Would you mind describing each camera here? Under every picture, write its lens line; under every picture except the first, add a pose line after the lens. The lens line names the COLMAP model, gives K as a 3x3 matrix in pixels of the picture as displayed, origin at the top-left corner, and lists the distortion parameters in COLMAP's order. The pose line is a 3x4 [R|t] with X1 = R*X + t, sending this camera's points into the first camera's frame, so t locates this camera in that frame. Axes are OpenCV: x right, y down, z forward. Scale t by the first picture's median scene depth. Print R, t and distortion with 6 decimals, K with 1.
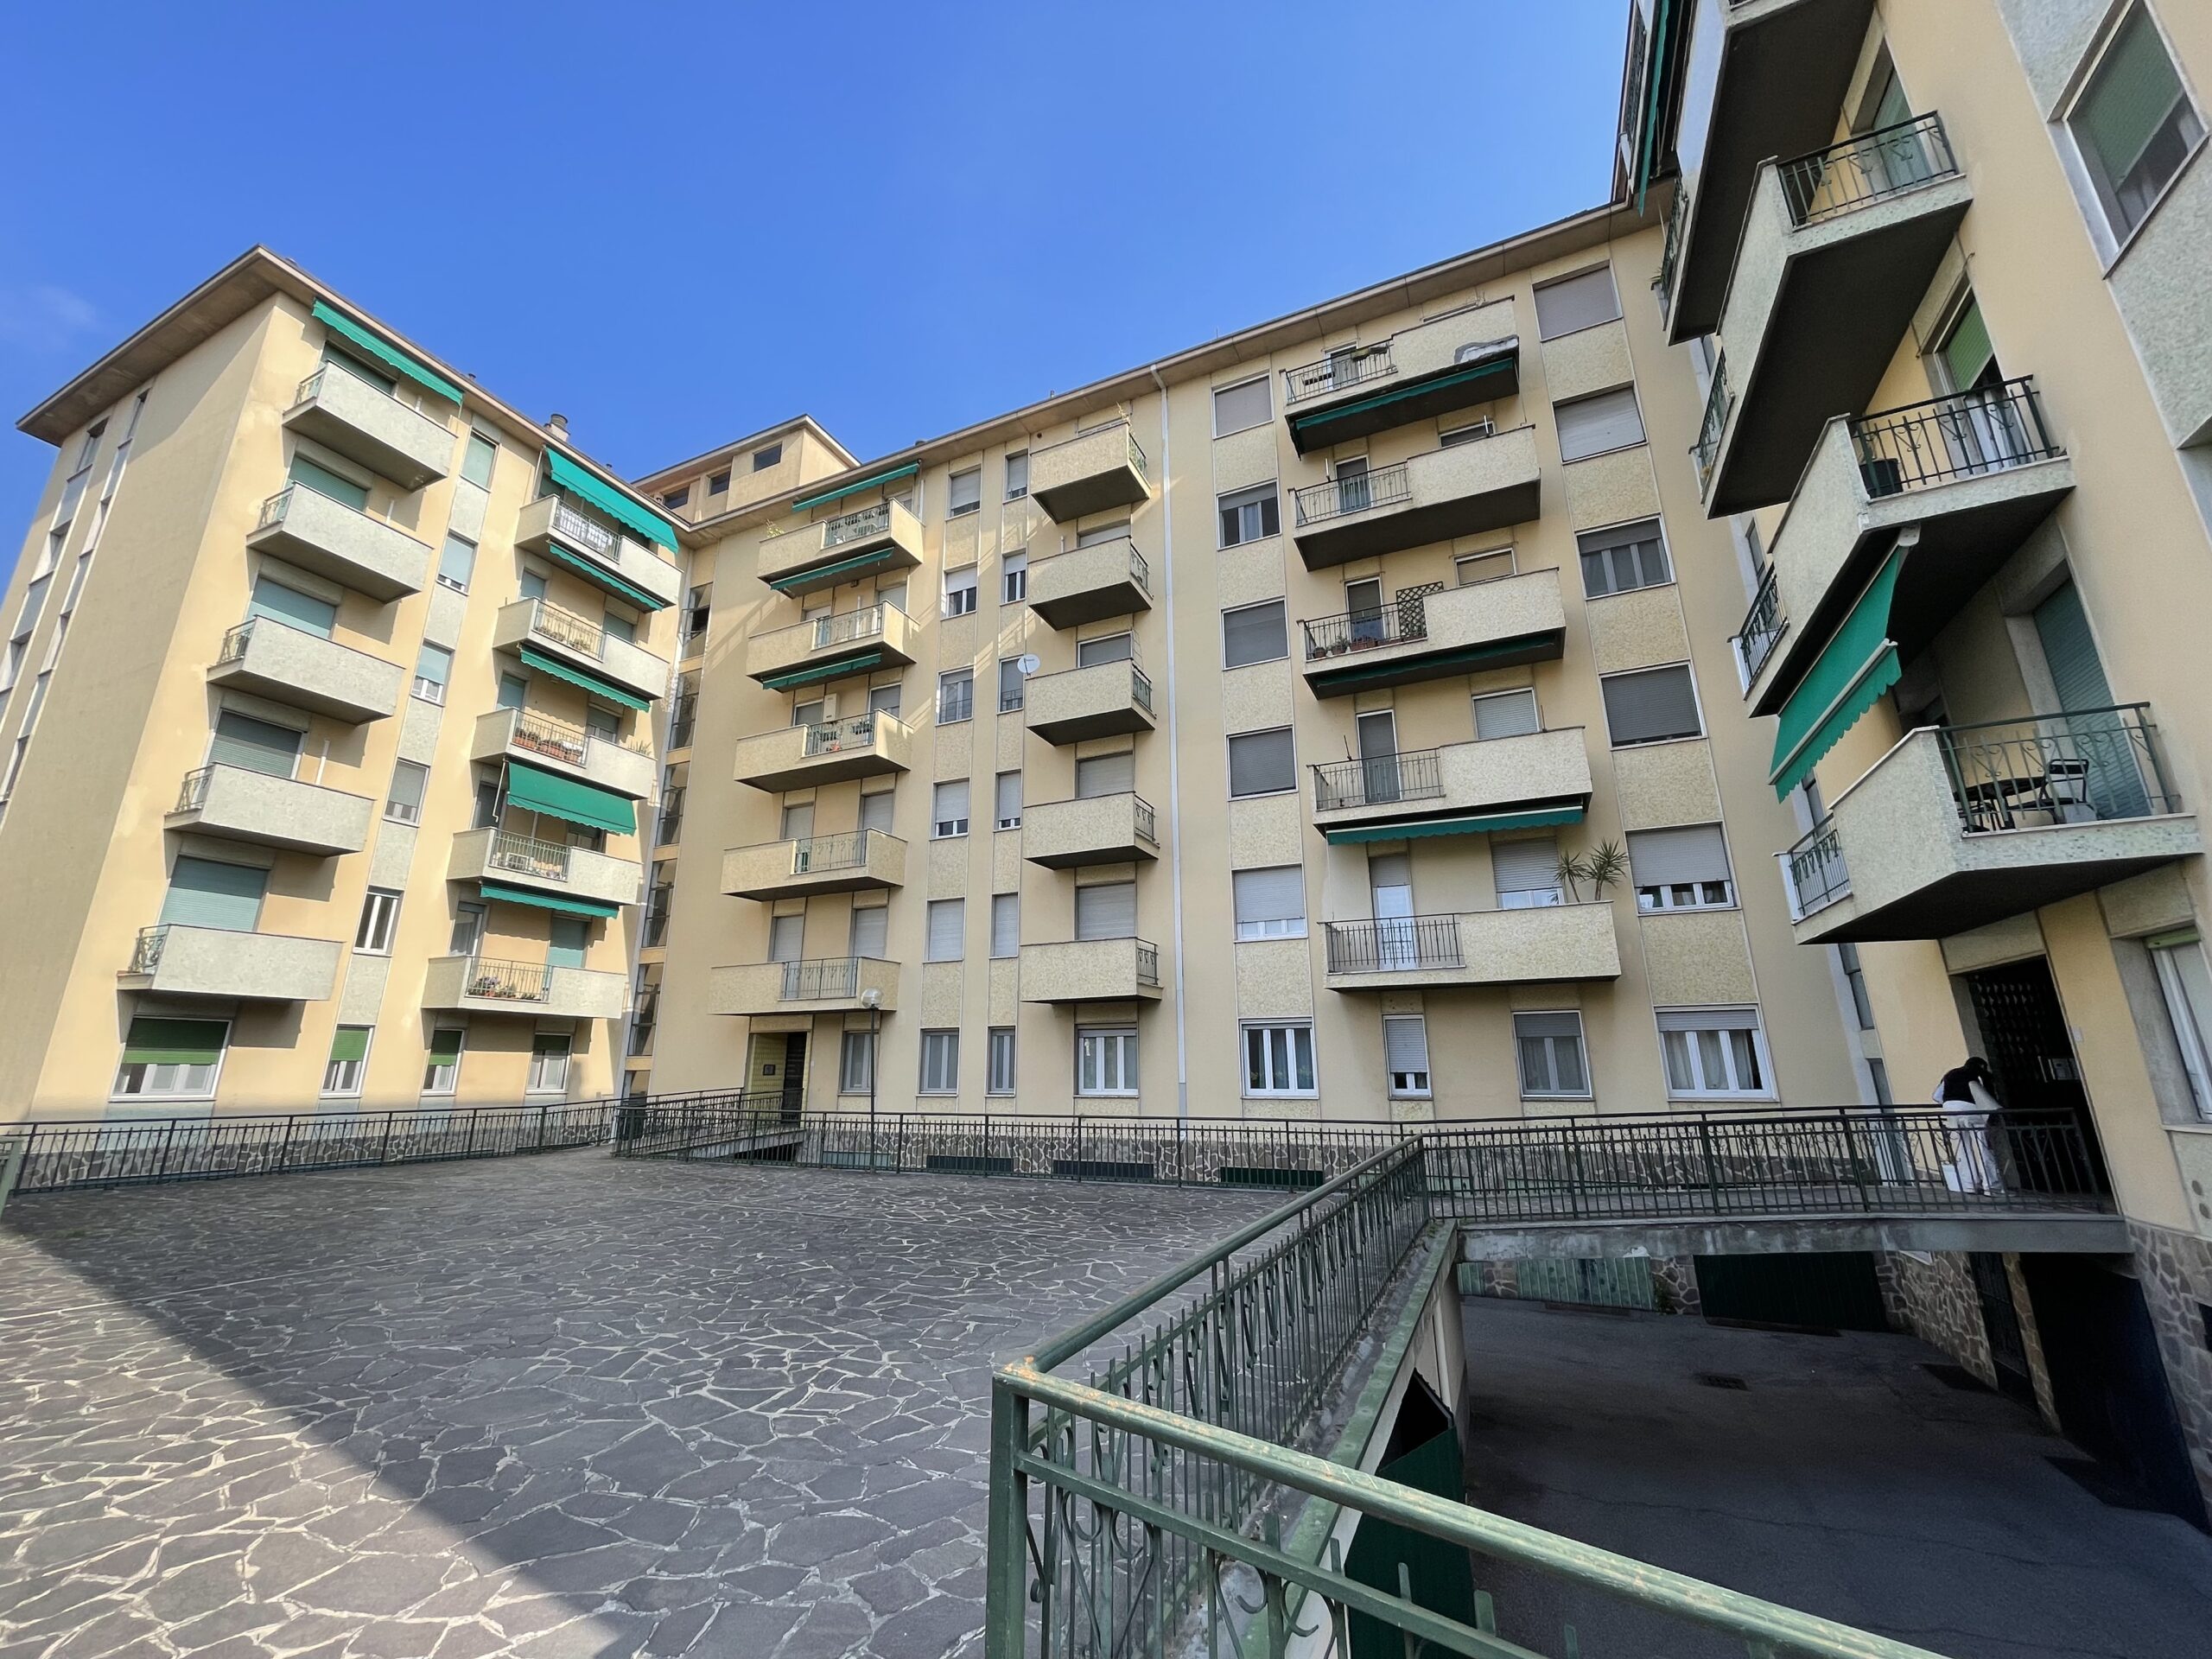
lens RADIAL K [[886.7, 0, 1093.9], [0, 886.7, 824.3], [0, 0, 1]] dist [0.003243, -0.002136]
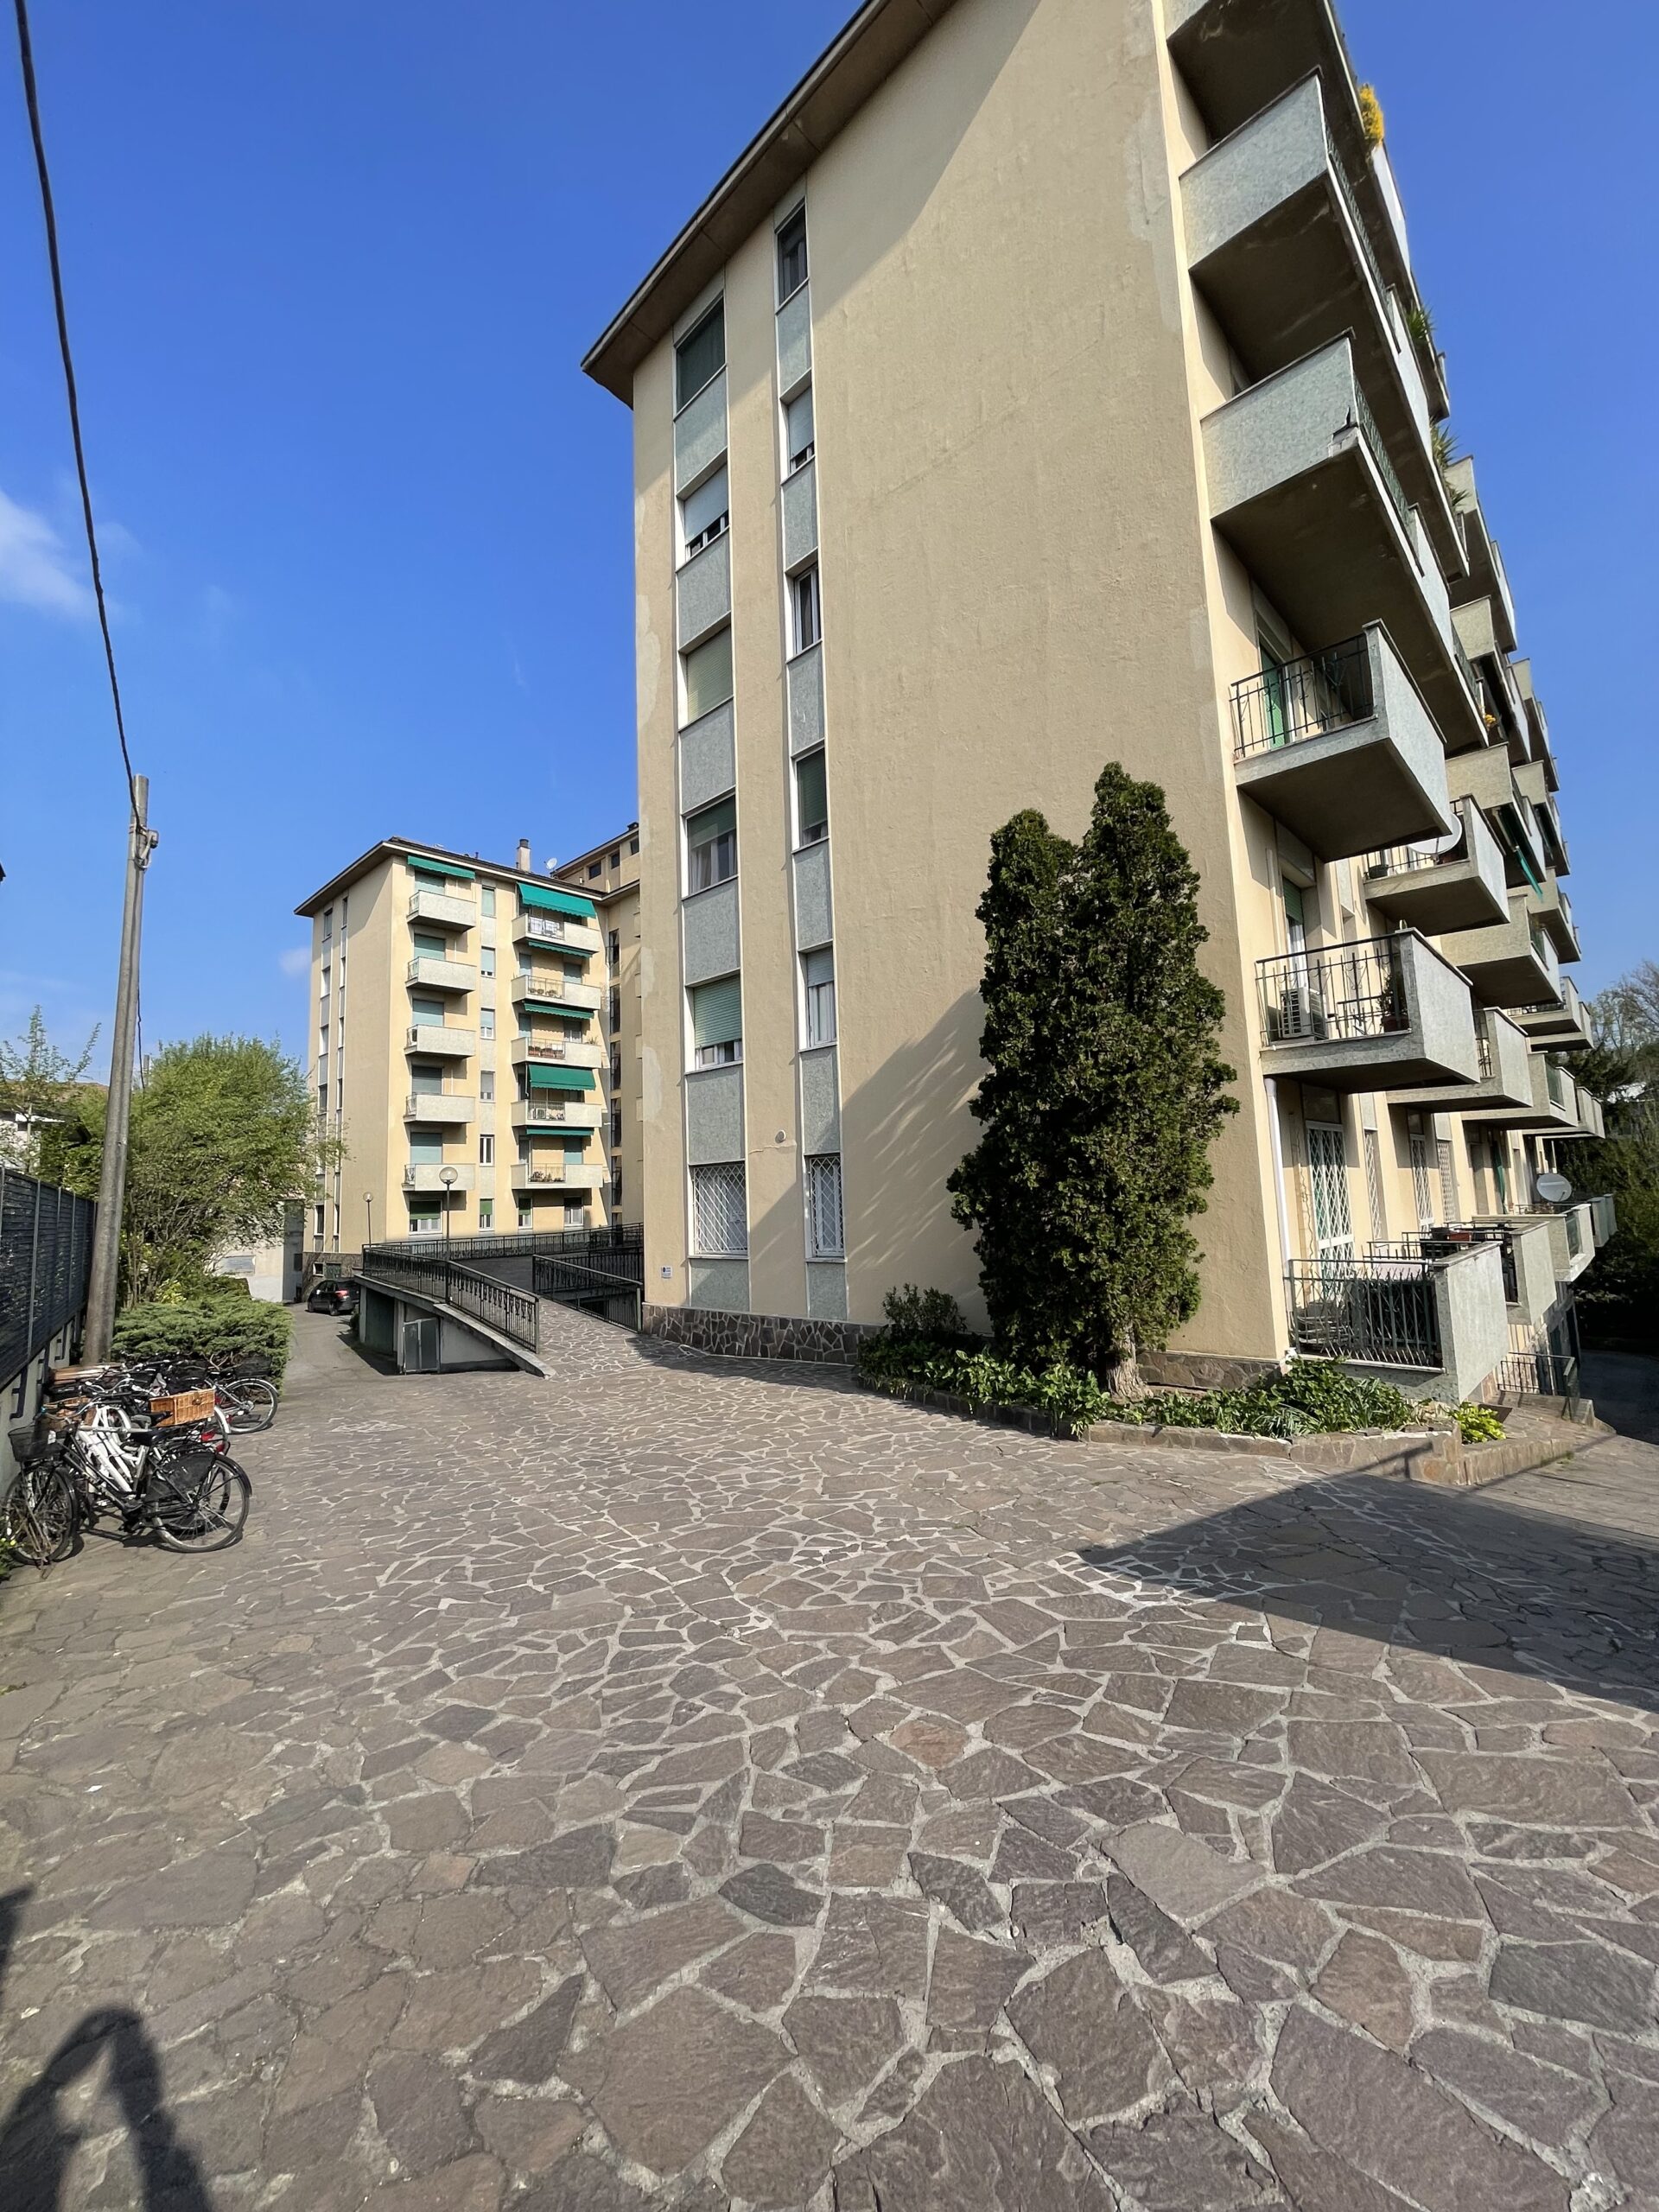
lens RADIAL K [[886.7, 0, 826.3], [0, 886.7, 1118.5], [0, 0, 1]] dist [0.003243, -0.002136]
pose [[0.947080, -0.052210, -0.316723, 0.667950], [0.111740, 0.978595, 0.172815, -0.253982], [0.300921, -0.199060, 0.932642, -0.752659]]
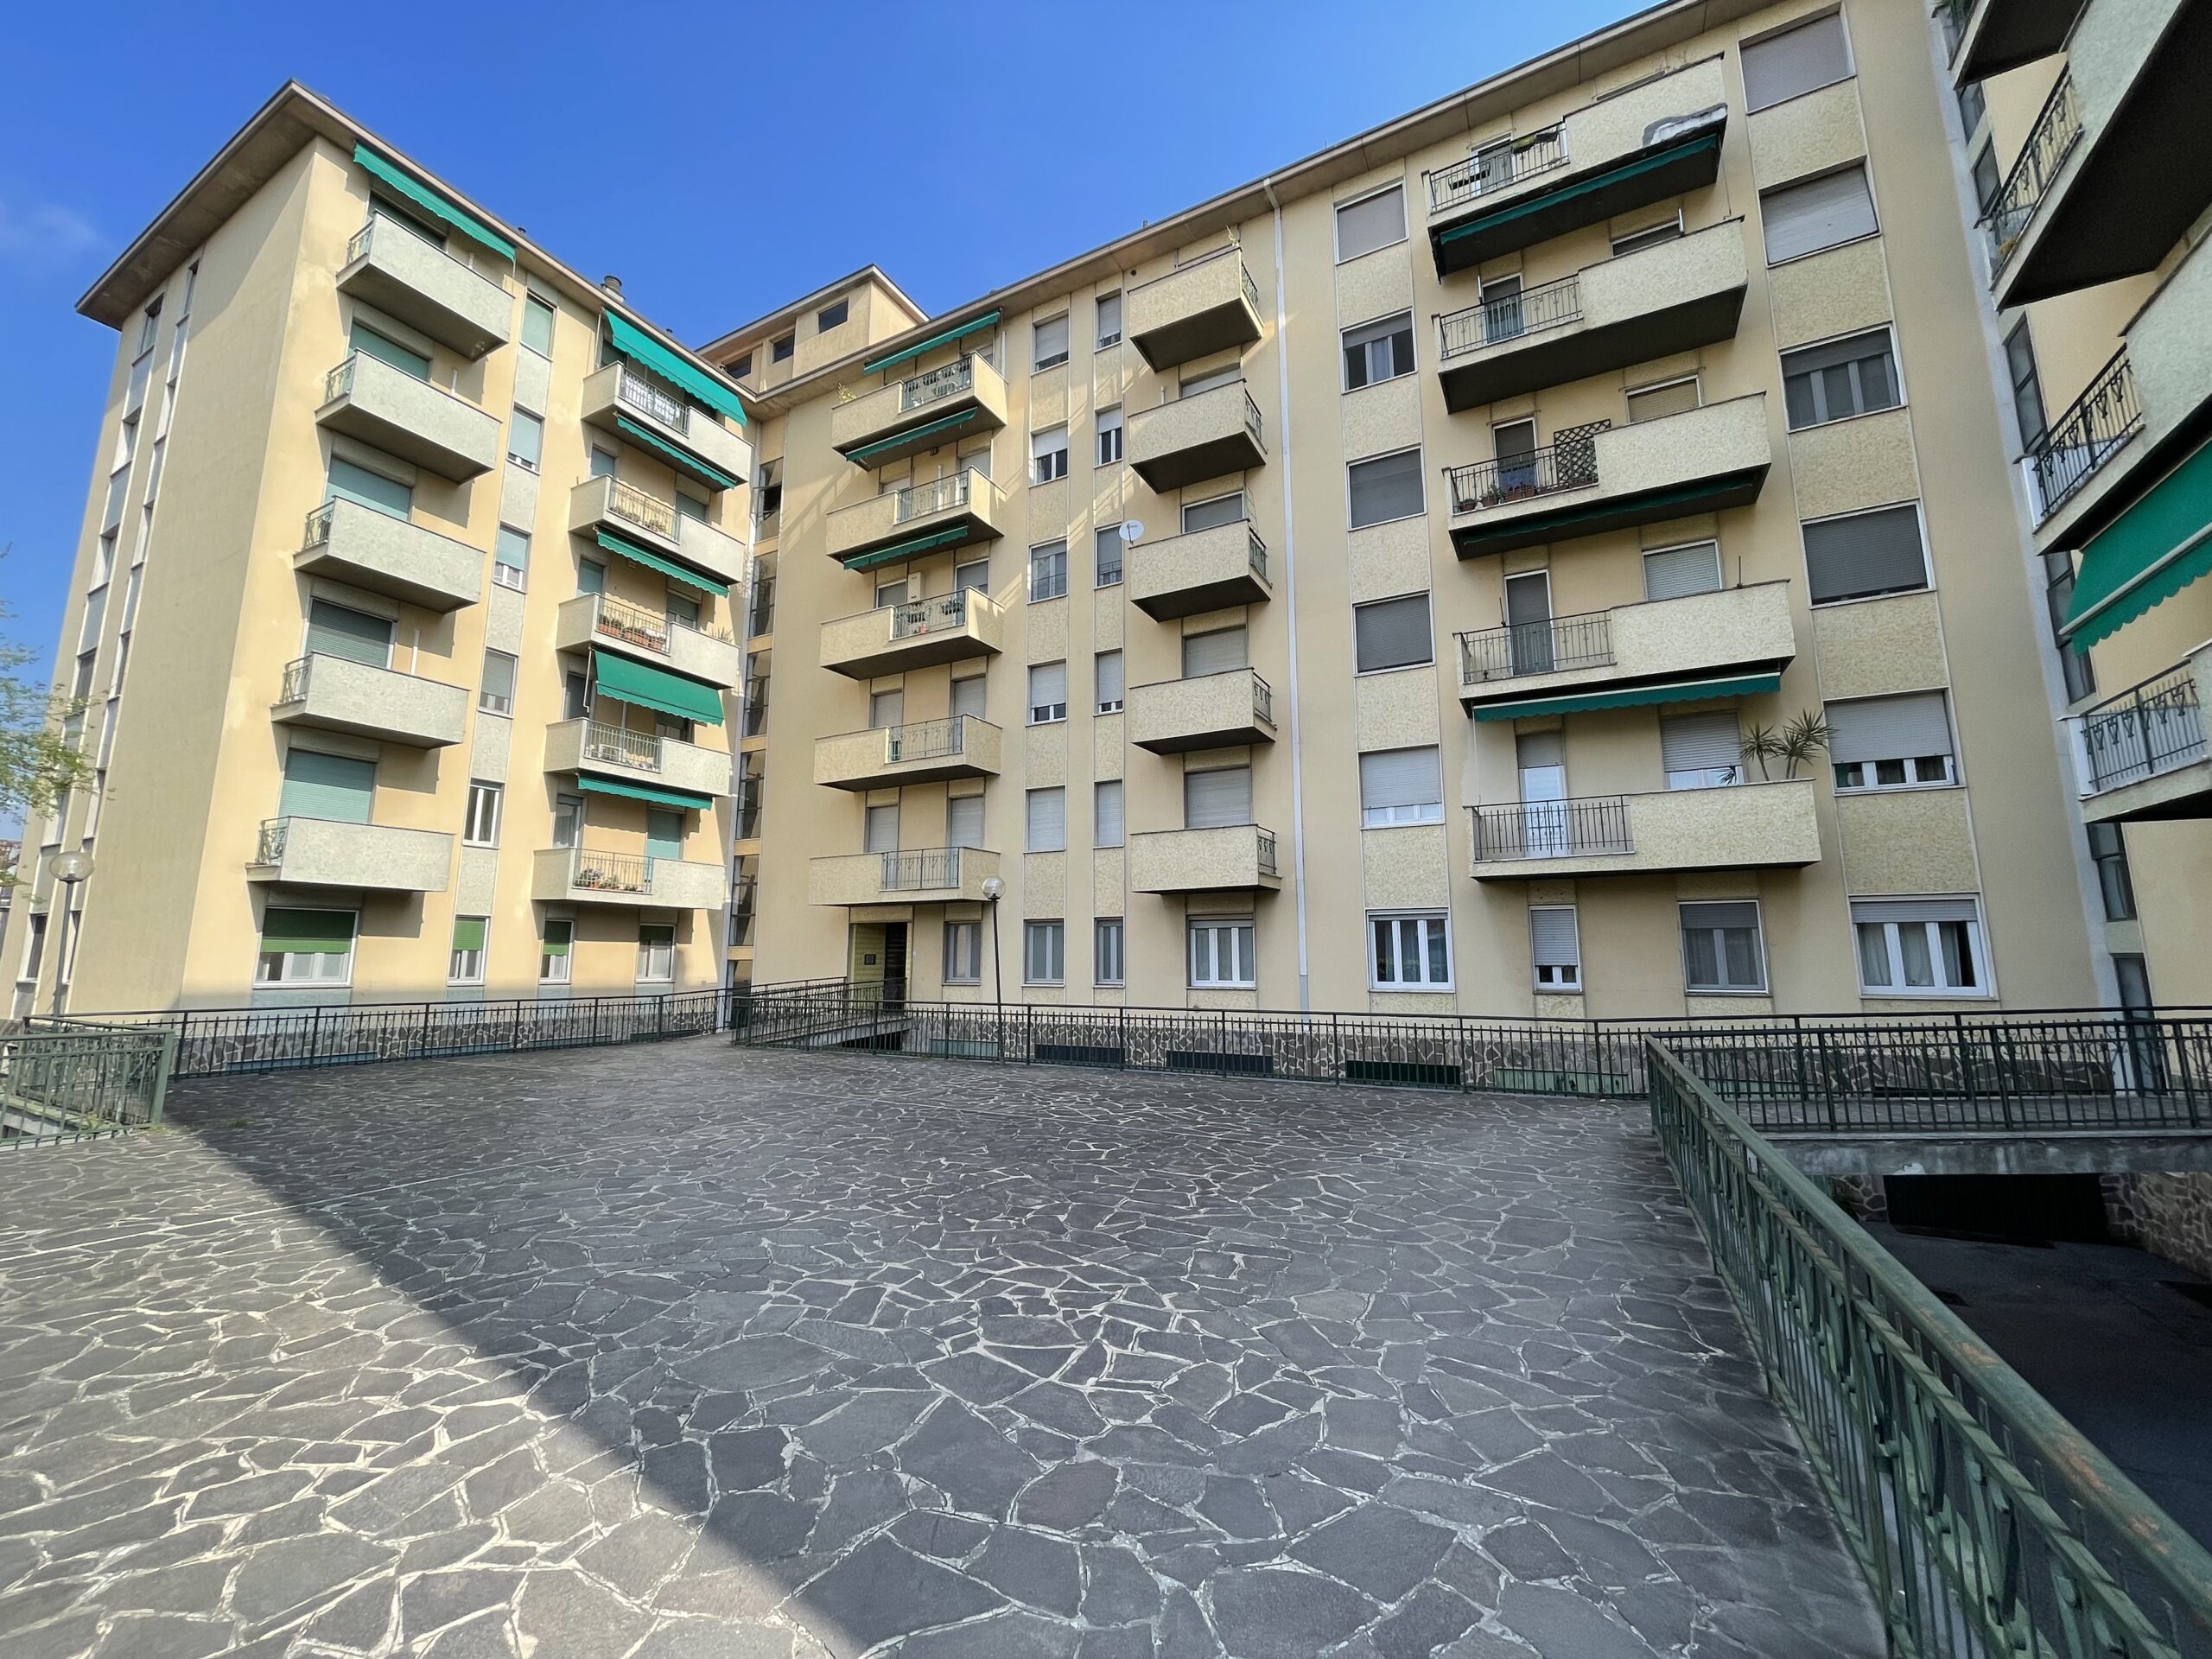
lens RADIAL K [[886.7, 0, 1094.5], [0, 886.7, 823.9], [0, 0, 1]] dist [0.003243, -0.002136]
pose [[0.998015, -0.005542, -0.062734, -0.060277], [0.012891, 0.993007, 0.117352, 0.013270], [0.061645, -0.117928, 0.991107, 0.053388]]
